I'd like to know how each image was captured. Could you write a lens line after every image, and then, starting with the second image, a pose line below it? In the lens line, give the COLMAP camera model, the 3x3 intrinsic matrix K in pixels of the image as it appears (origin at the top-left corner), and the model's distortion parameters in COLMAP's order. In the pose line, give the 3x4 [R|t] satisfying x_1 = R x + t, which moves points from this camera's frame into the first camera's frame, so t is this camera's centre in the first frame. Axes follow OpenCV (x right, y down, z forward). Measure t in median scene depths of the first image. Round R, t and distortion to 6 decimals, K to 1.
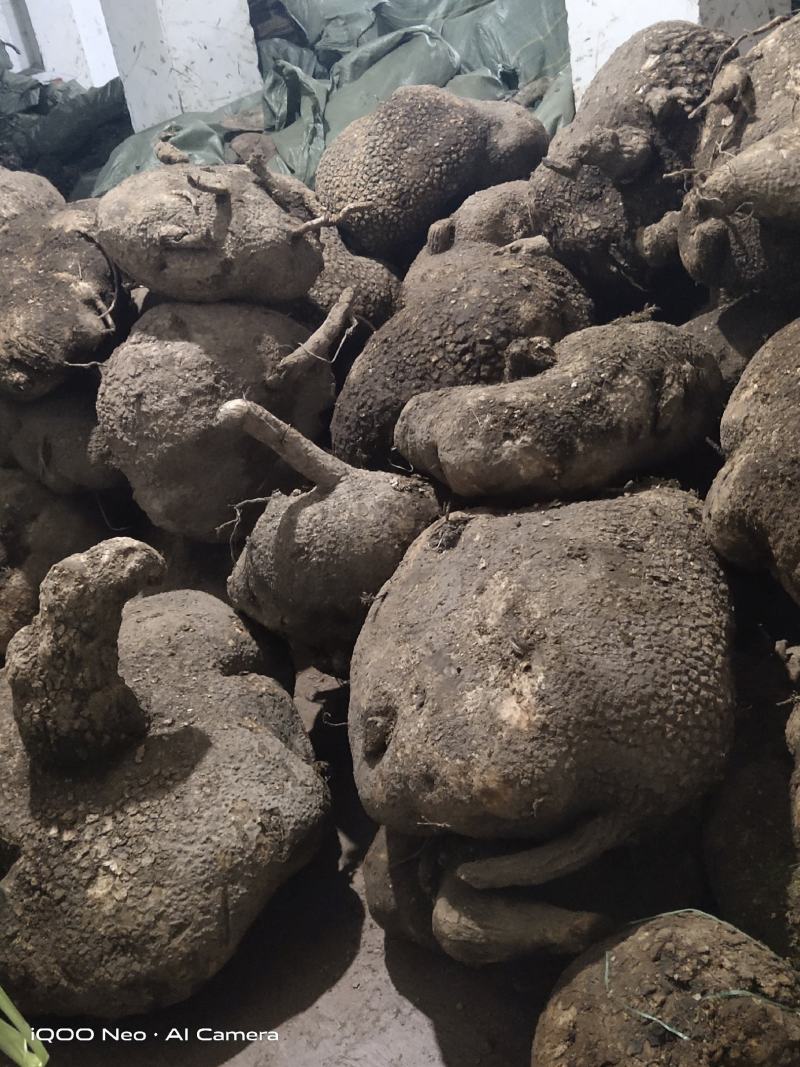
lens RADIAL K [[1136.1, 0, 397.4], [0, 1136.1, 541.0], [0, 0, 1]] dist [0.031274, 0.000000]
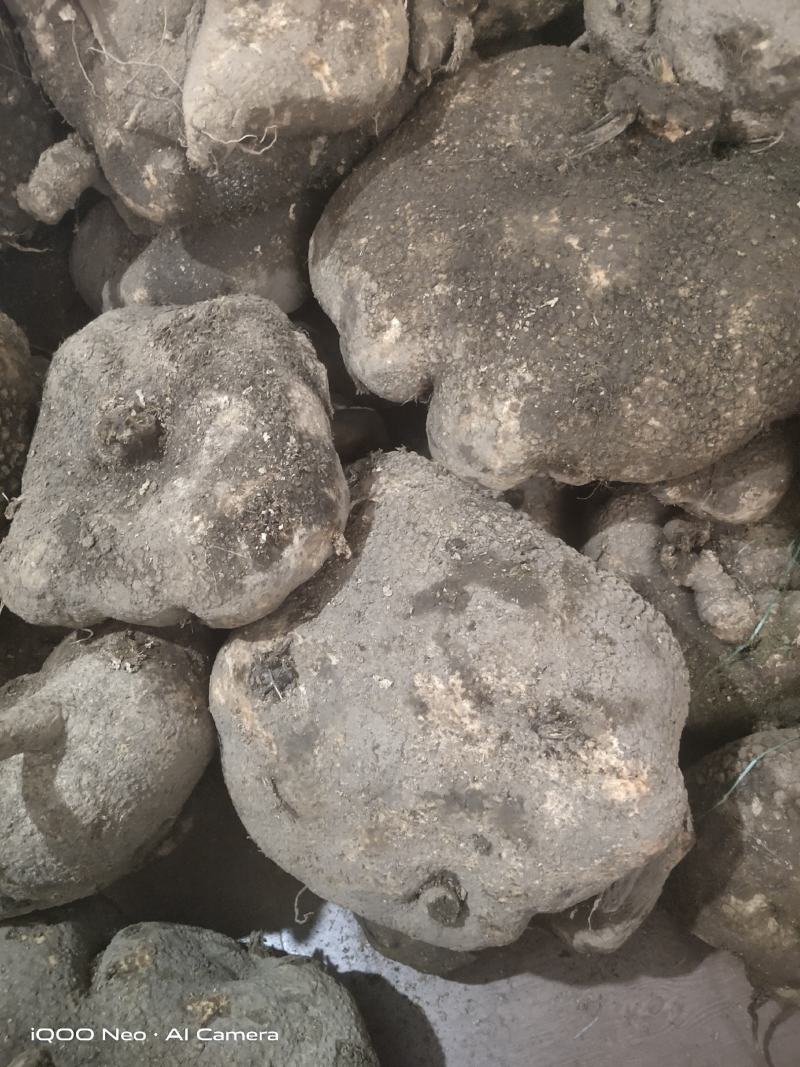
lens RADIAL K [[838.4, 0, 394.8], [0, 838.4, 537.2], [0, 0, 1]] dist [0.042121, -0.019421]
pose [[0.471869, -0.688626, 0.550576, -0.192048], [0.445057, 0.725111, 0.525488, -0.377141], [-0.761093, -0.002924, 0.648636, 0.558343]]
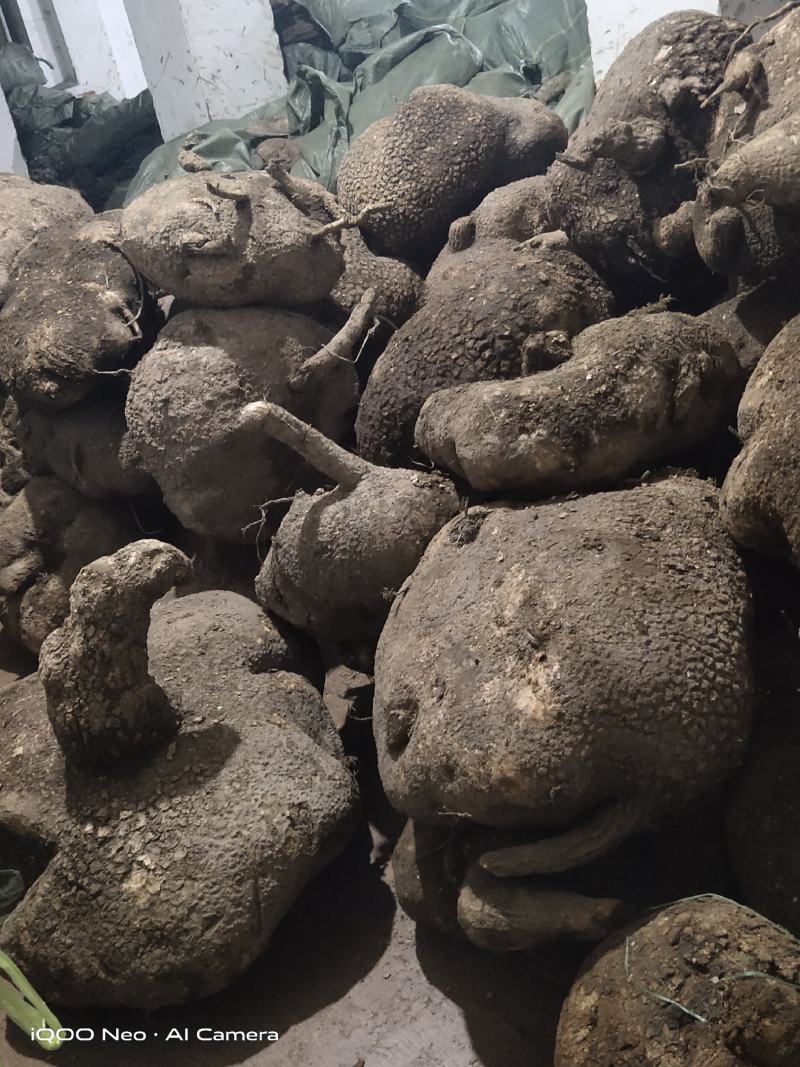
lens RADIAL K [[1136.1, 0, 398.6], [0, 1136.1, 540.8], [0, 0, 1]] dist [0.031274, 0.000000]
pose [[0.998952, -0.024481, -0.038667, 0.023158], [0.024500, 0.999700, 0.000029, 0.003450], [0.038654, -0.000977, 0.999252, -0.013442]]
